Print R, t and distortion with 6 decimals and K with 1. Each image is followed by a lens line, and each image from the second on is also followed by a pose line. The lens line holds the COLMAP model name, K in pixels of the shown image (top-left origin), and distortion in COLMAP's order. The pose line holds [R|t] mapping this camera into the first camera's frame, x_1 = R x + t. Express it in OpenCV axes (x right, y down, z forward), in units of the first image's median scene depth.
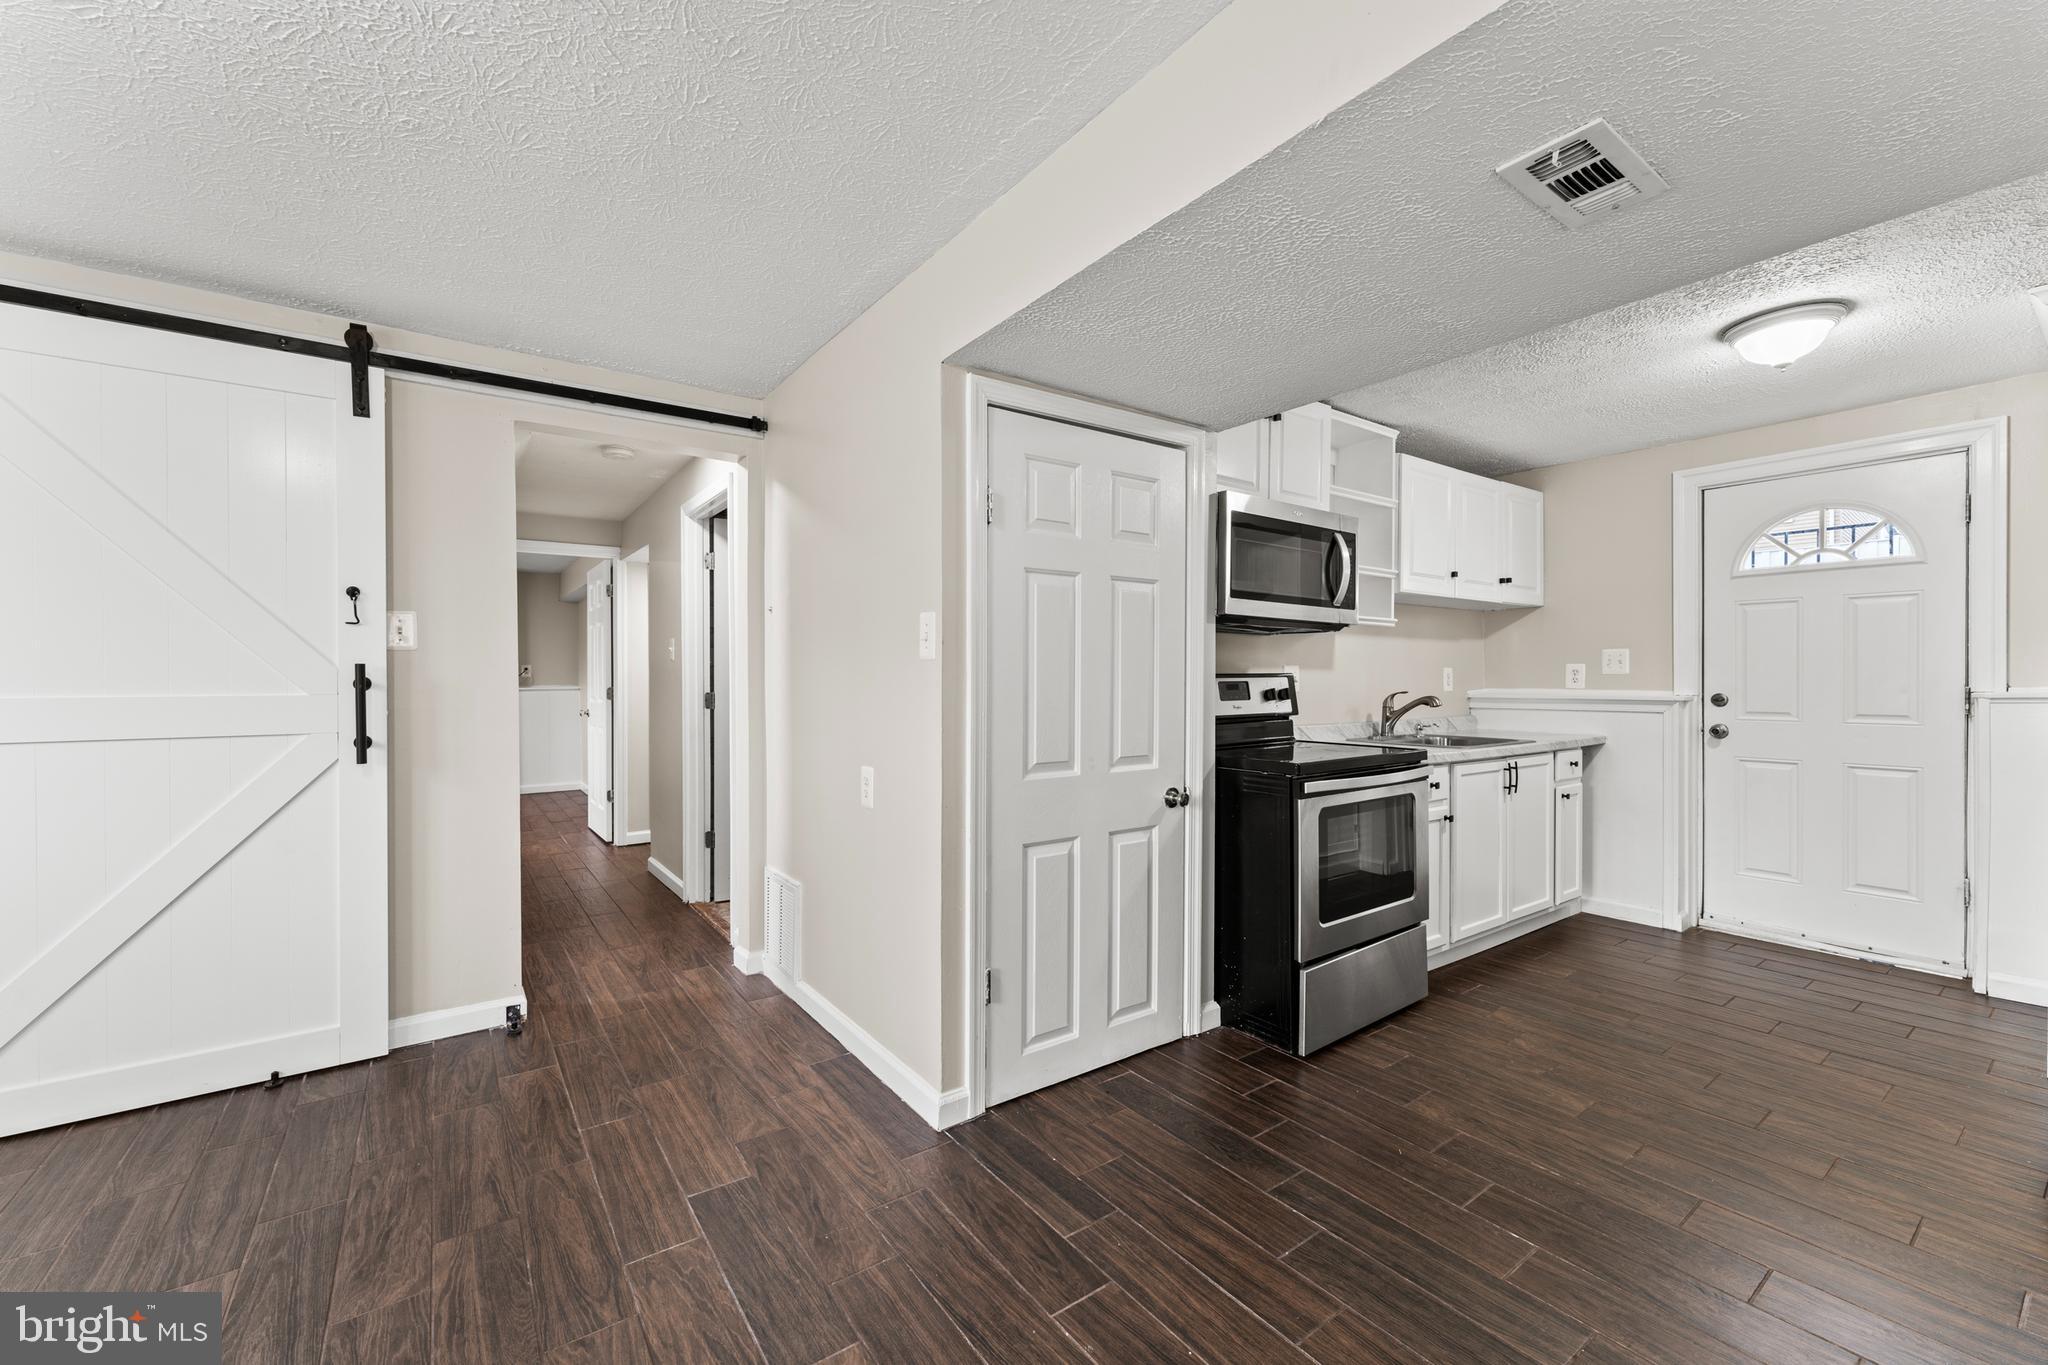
lens RADIAL K [[819.1, 0, 1020.2], [0, 819.1, 683.0], [0, 0, 1]] dist [0.001209, 0.000395]
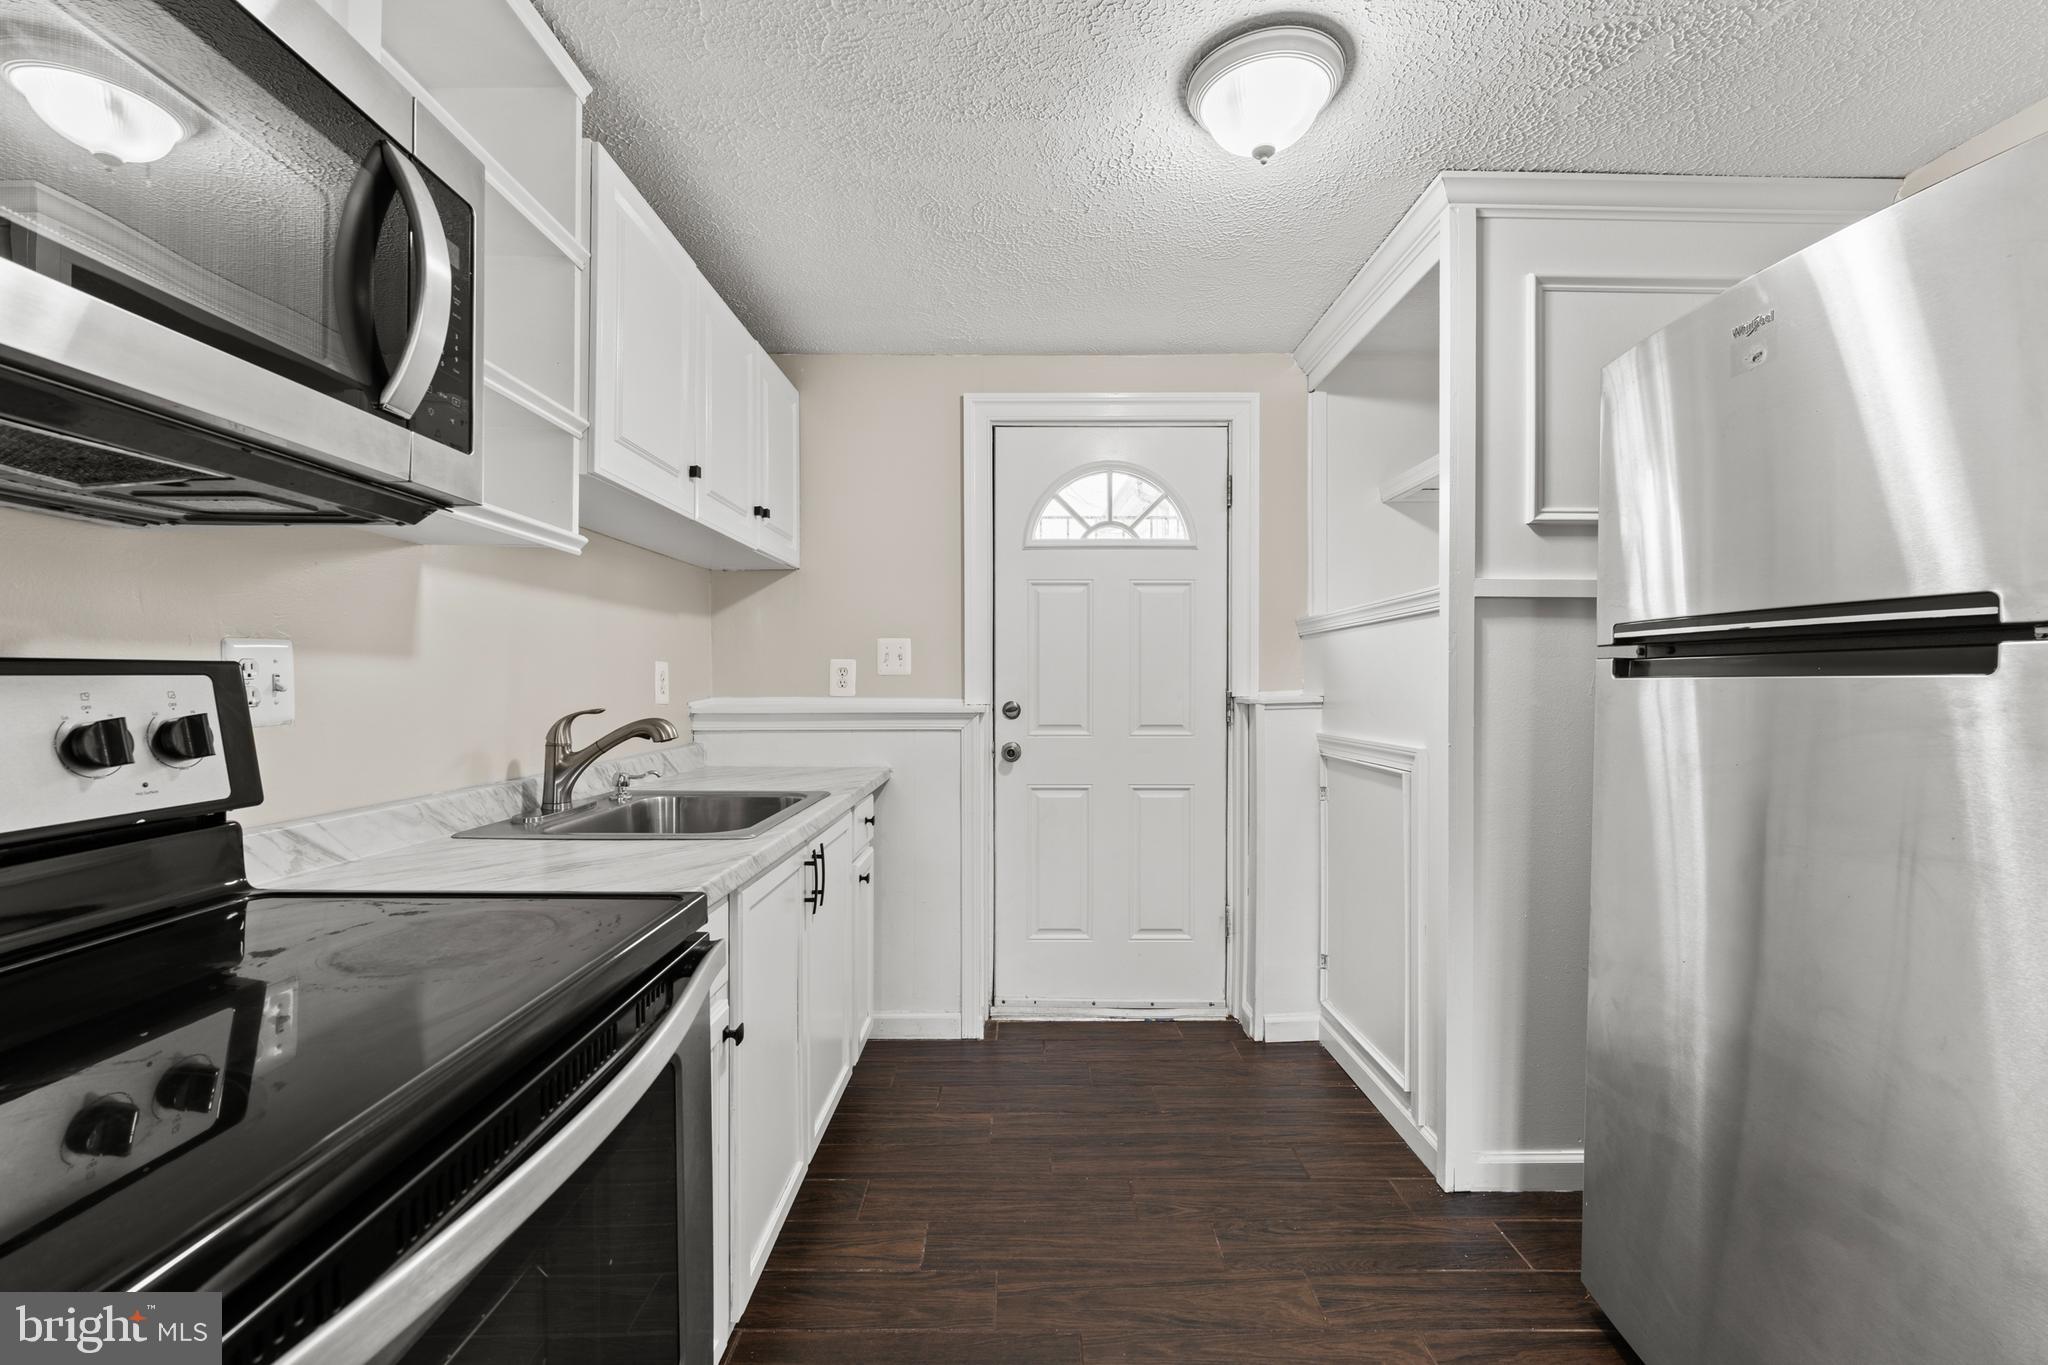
lens RADIAL K [[866.1, 0, 1023.8], [0, 866.1, 683.2], [0, 0, 1]] dist [-0.007153, -0.000368]
pose [[0.585861, -0.000235, 0.810411, 0.220981], [0.003240, 0.999993, -0.002052, -0.002353], [-0.810405, 0.003828, 0.585858, 0.530552]]
